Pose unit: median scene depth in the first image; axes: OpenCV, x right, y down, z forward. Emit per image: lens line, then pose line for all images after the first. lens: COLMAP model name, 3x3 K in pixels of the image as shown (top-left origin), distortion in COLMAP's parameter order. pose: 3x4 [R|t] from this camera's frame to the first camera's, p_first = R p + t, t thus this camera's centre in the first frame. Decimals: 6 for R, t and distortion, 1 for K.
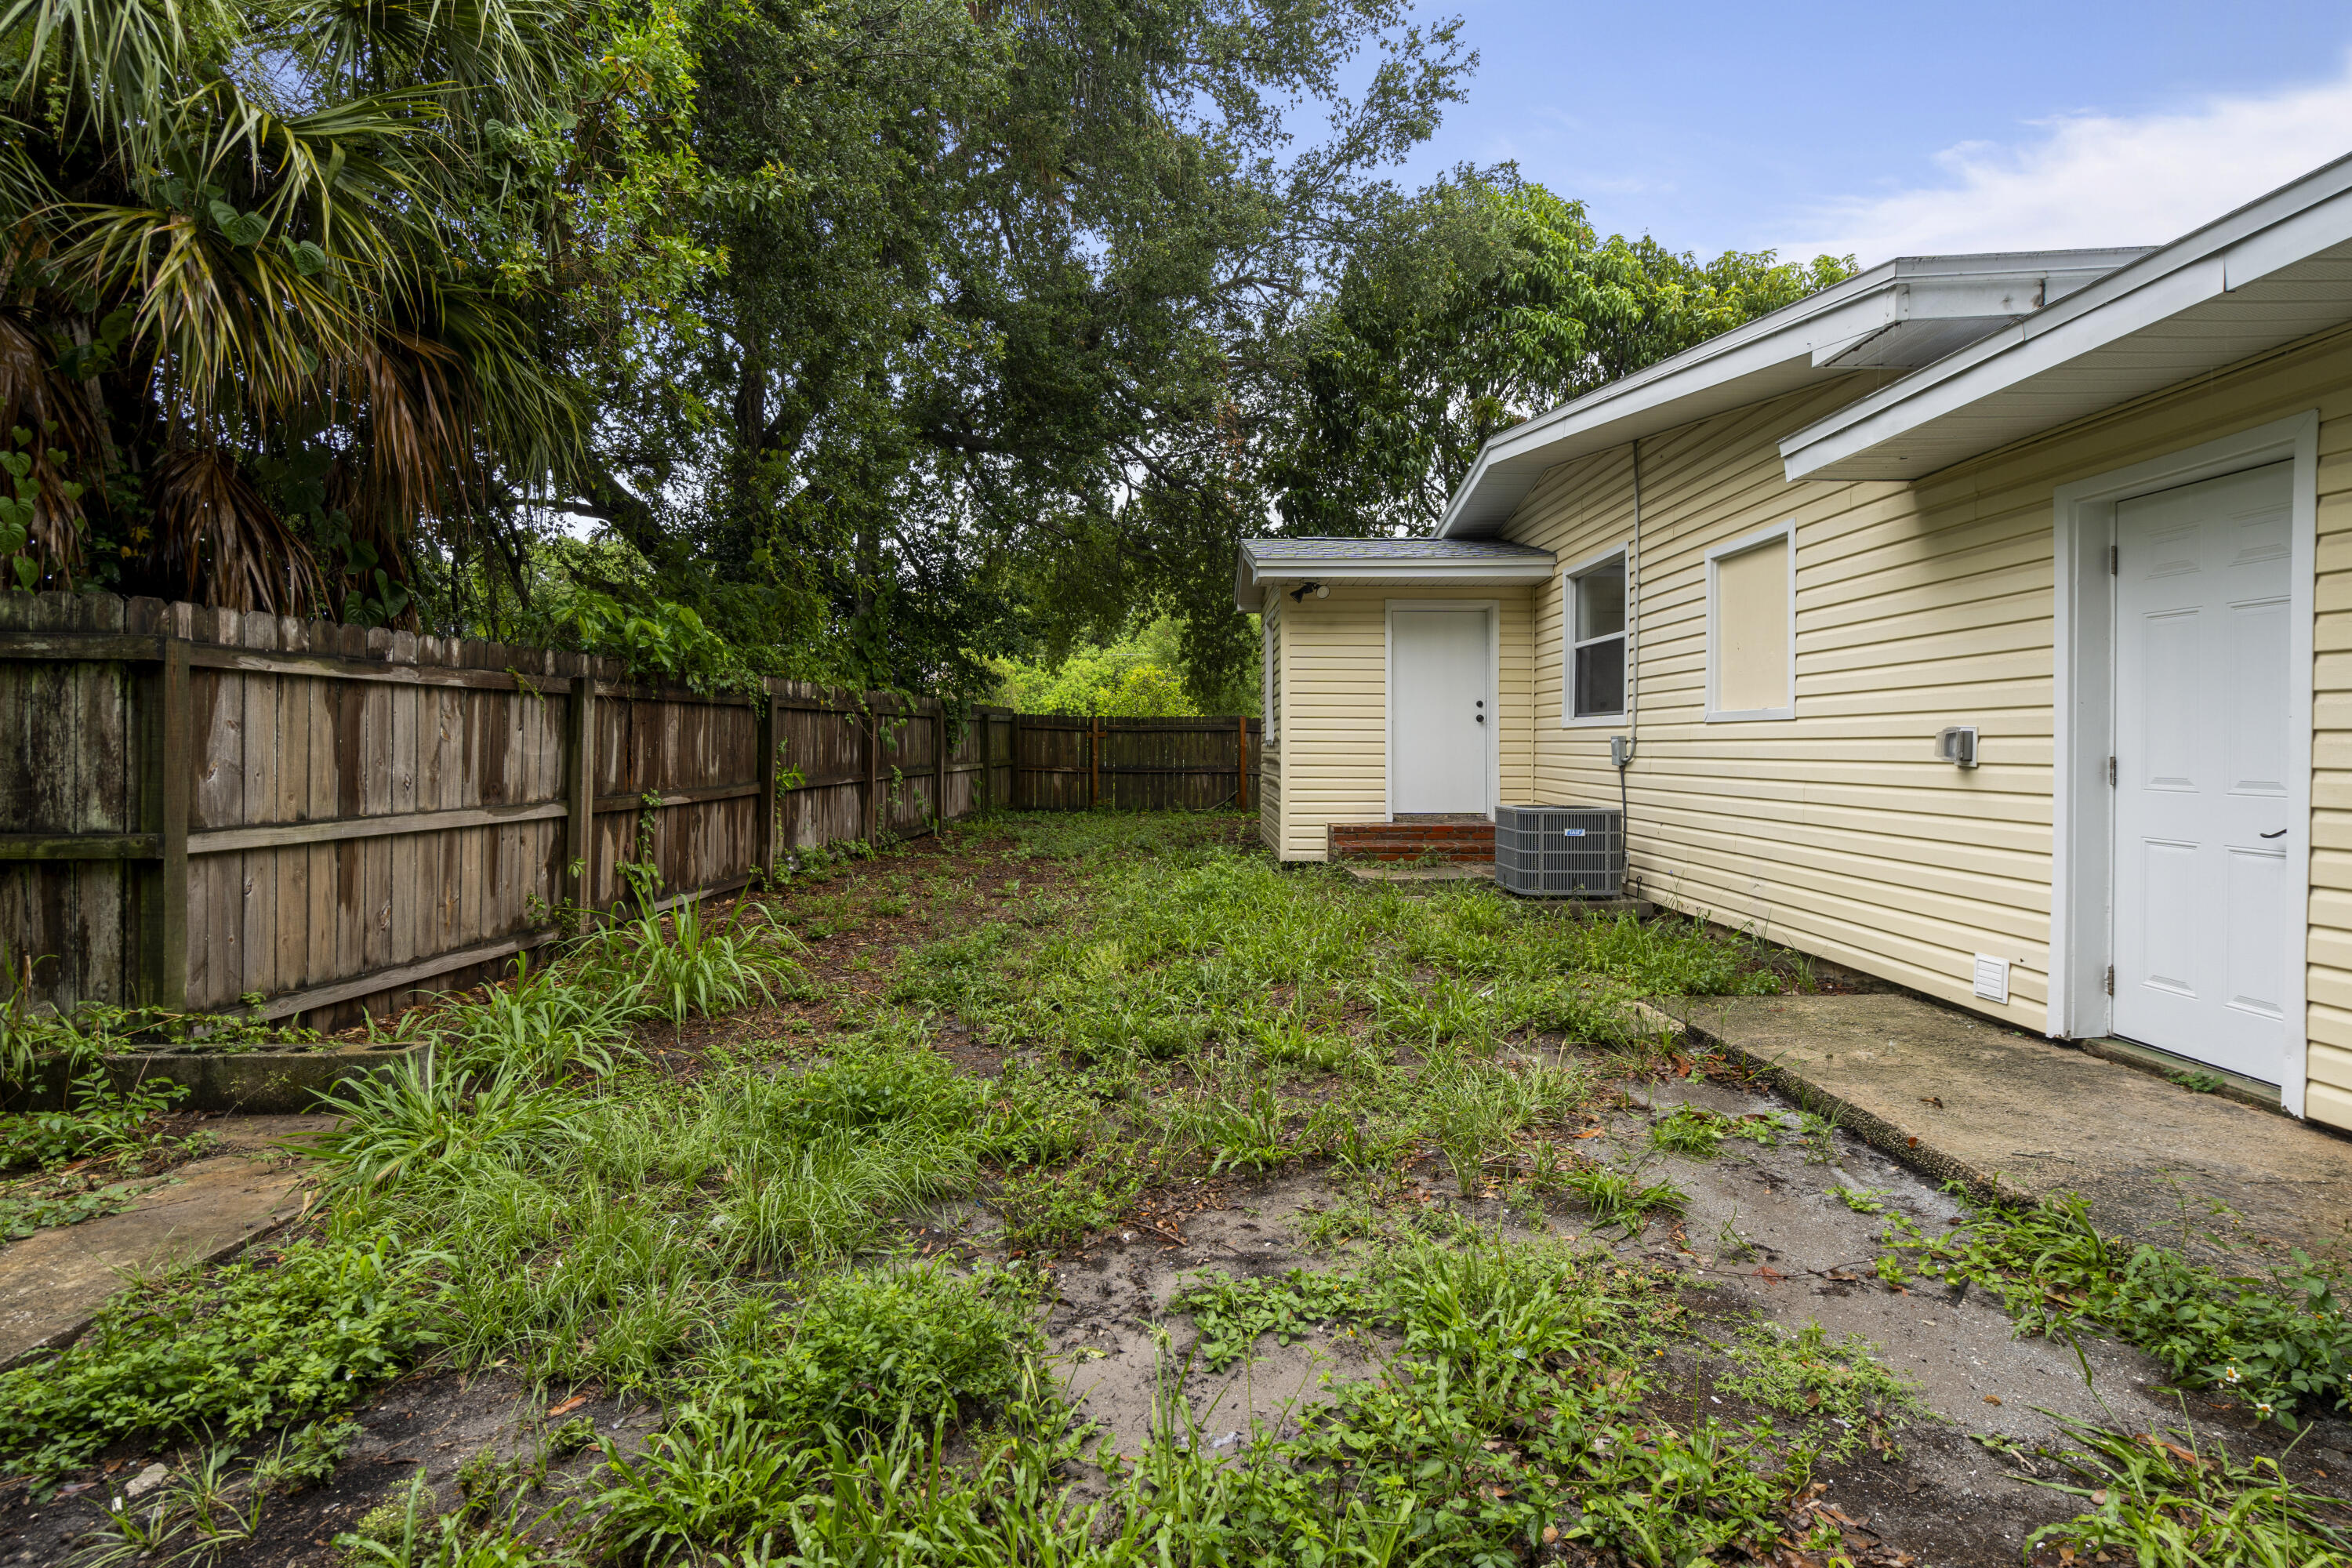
lens RADIAL K [[1066.2, 0, 1174.6], [0, 1066.2, 749.8], [0, 0, 1]] dist [-0.010091, 0.004064]
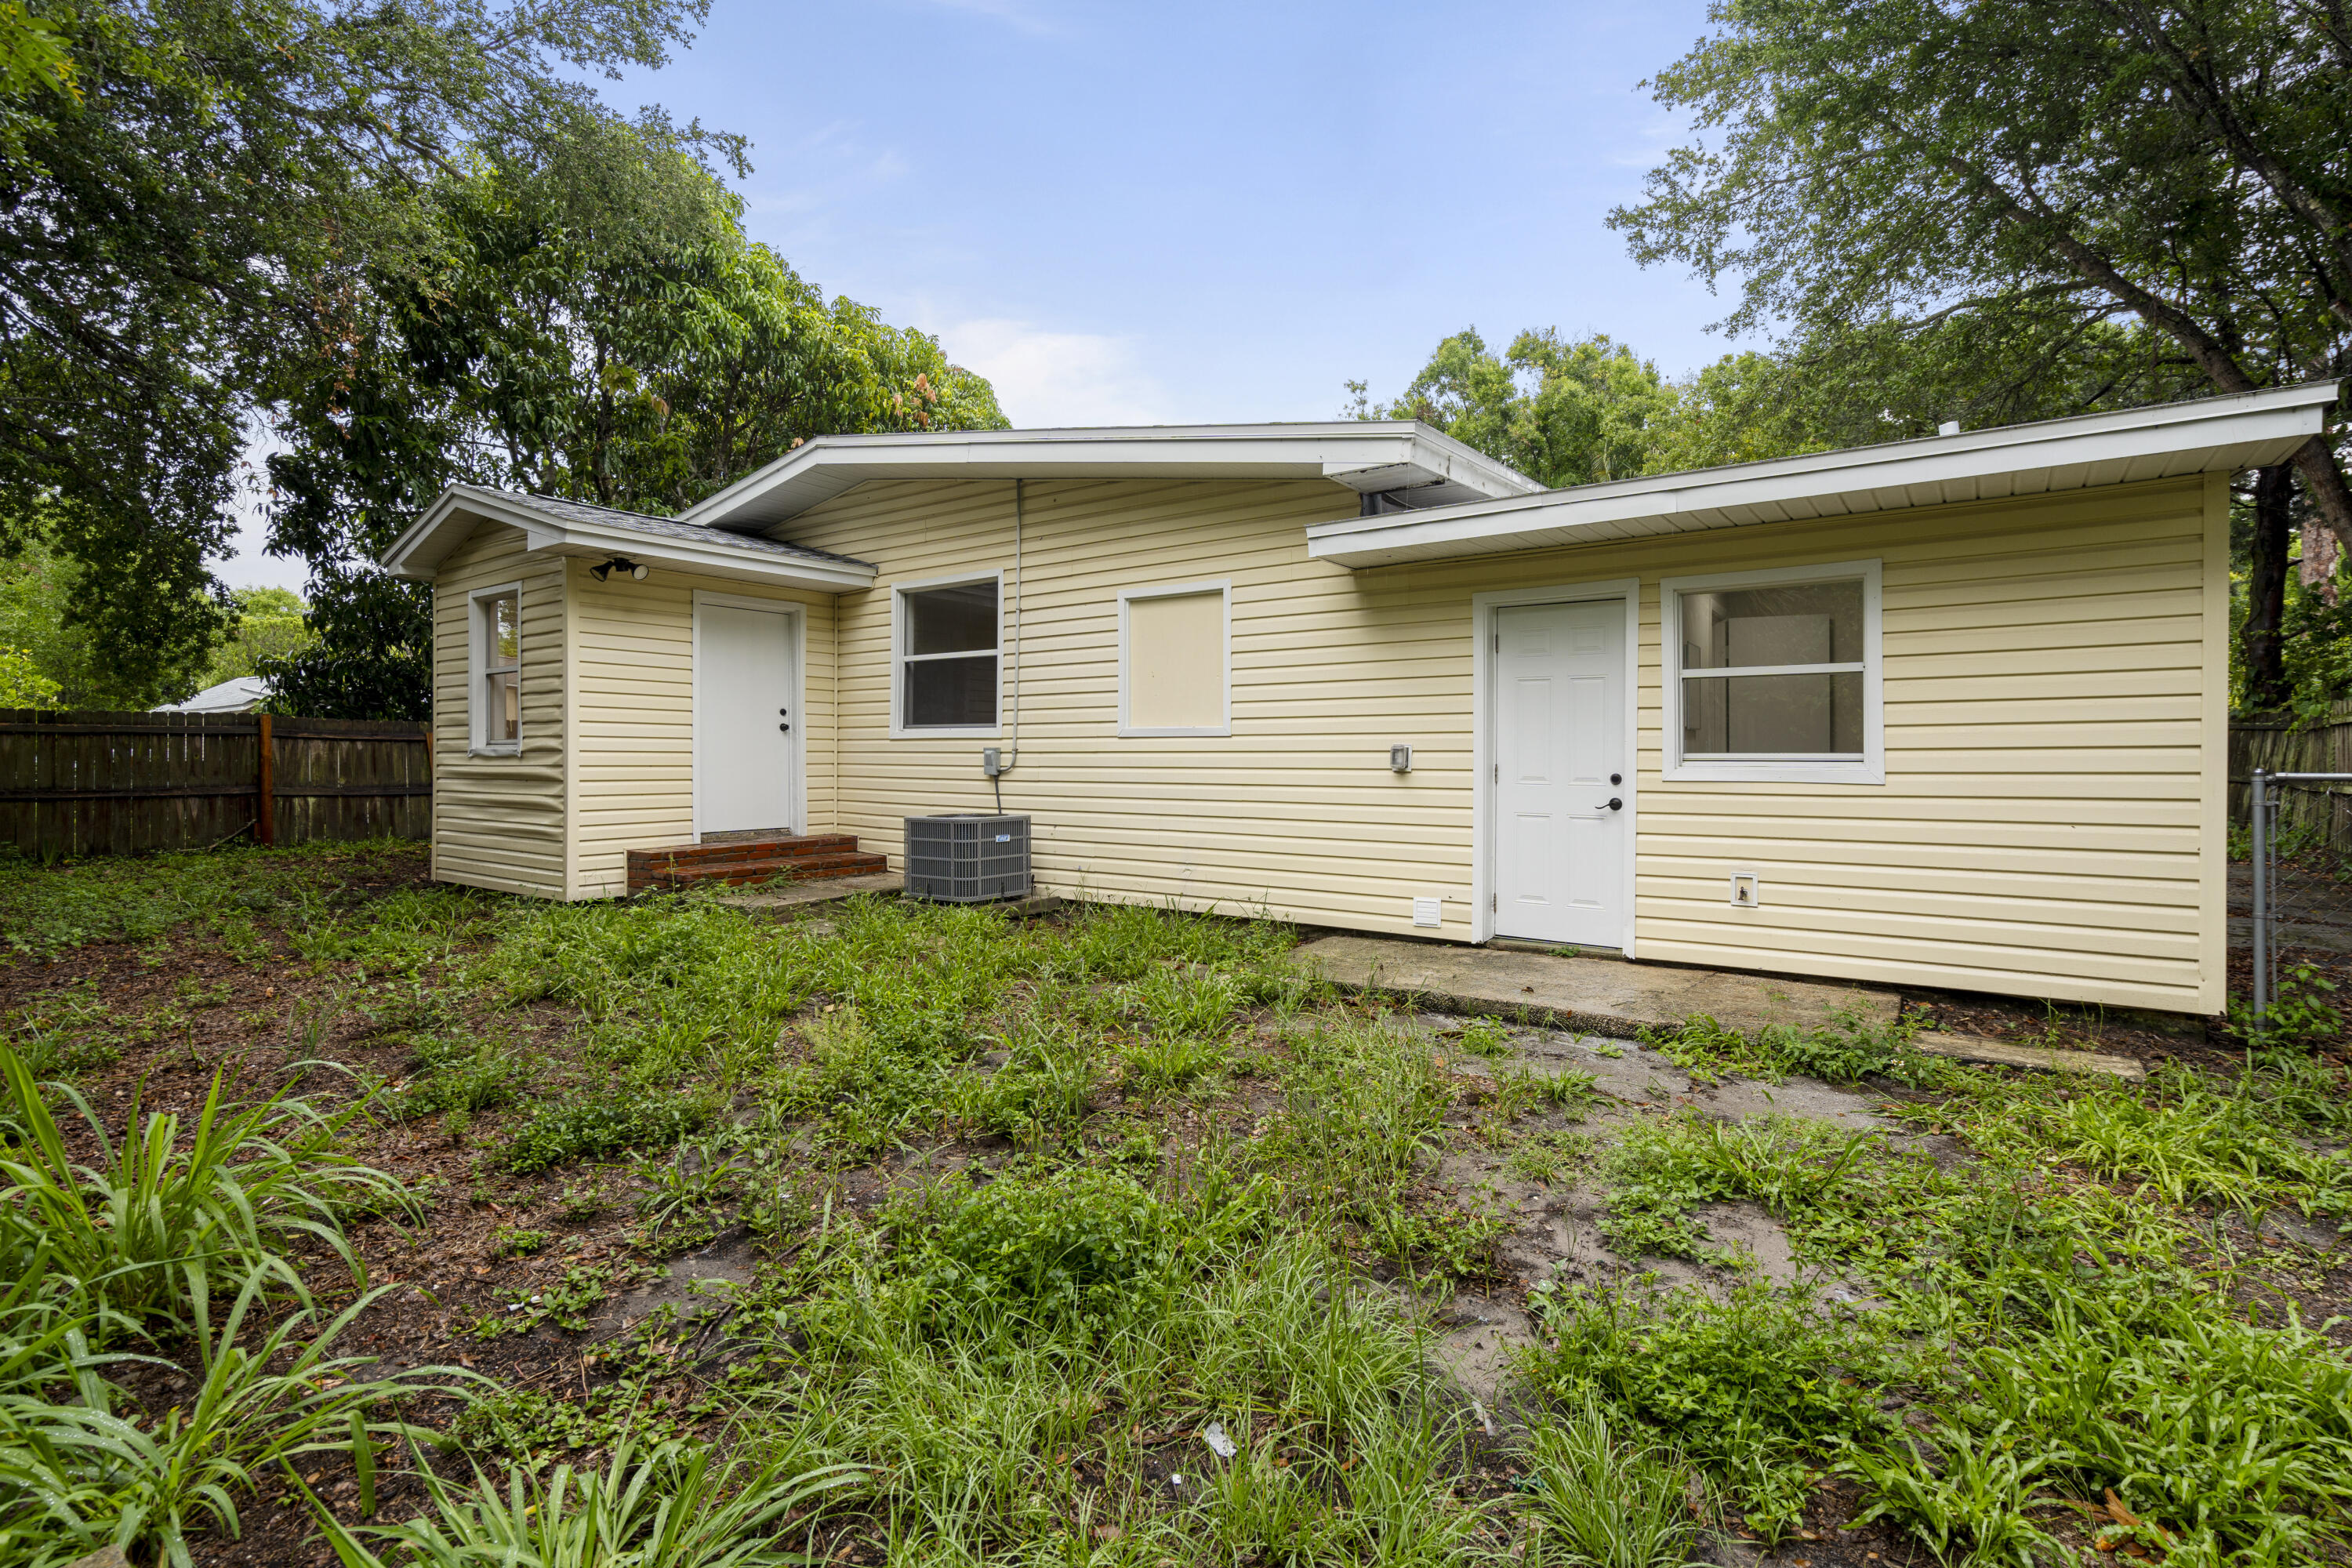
lens RADIAL K [[1071.0, 0, 1177.8], [0, 1071.0, 752.4], [0, 0, 1]] dist [-0.014108, 0.019143]
pose [[0.595350, -0.000676, 0.803466, -0.348235], [0.004235, 0.999988, -0.002296, -0.004598], [-0.803456, 0.004770, 0.595346, 0.203230]]
